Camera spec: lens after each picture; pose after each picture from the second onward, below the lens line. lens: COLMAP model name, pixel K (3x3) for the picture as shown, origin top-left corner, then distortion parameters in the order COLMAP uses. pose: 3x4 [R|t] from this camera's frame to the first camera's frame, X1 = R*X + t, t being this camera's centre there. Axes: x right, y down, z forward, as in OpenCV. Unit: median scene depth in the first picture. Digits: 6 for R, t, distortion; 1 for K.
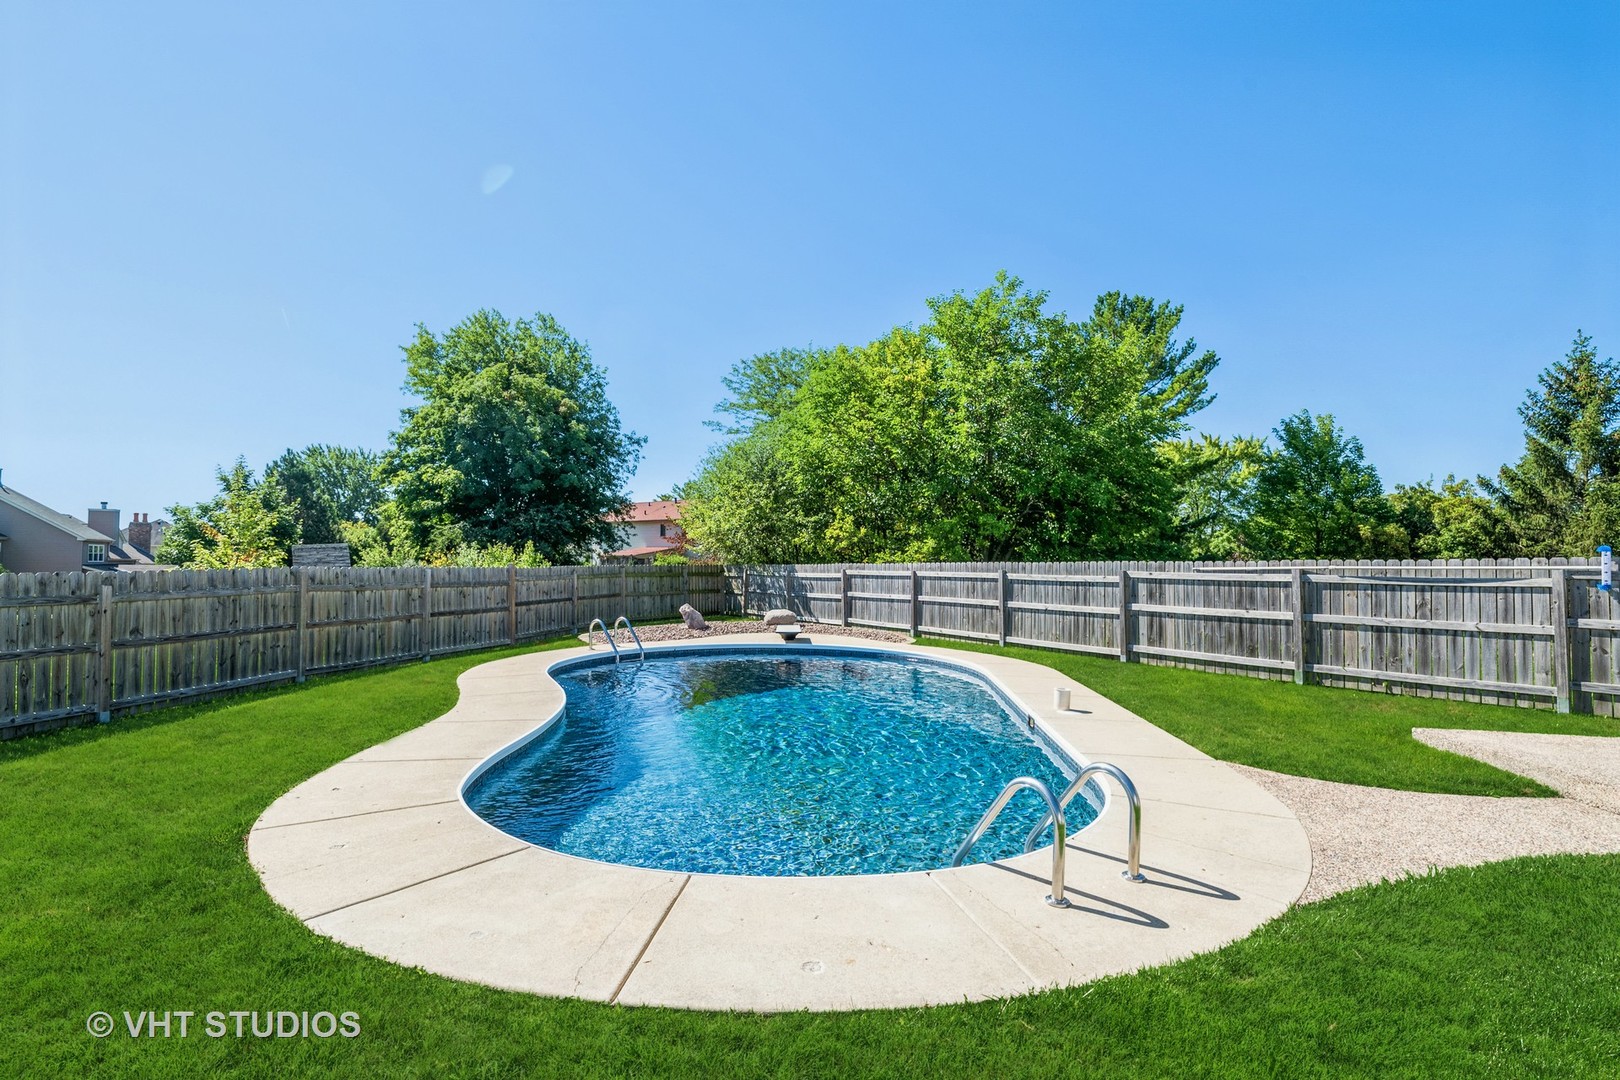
lens RADIAL K [[793.3, 0, 773.3], [0, 793.3, 539.1], [0, 0, 1]] dist [-0.010340, -0.001180]
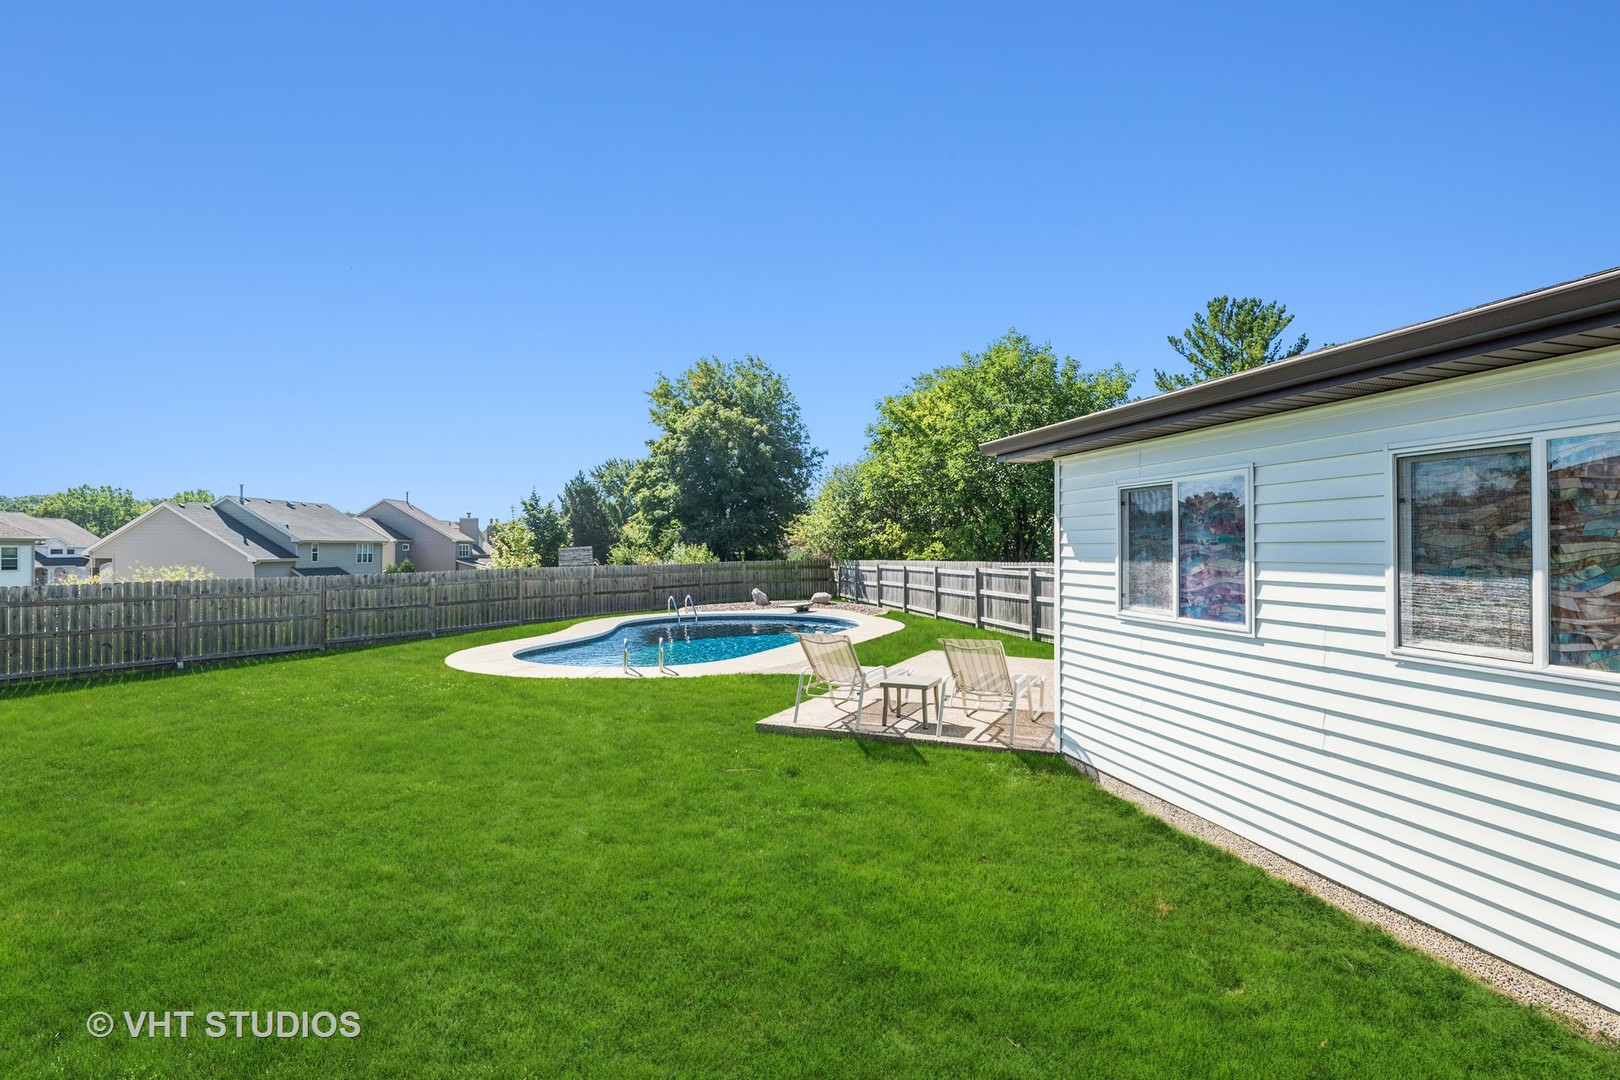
lens RADIAL K [[793.3, 0, 764.0], [0, 793.3, 545.0], [0, 0, 1]] dist [-0.010340, -0.001180]
pose [[0.934504, -0.012959, -0.355716, 0.412566], [0.021855, 0.999541, 0.021002, -0.030243], [0.355281, -0.027401, 0.934358, -0.380997]]
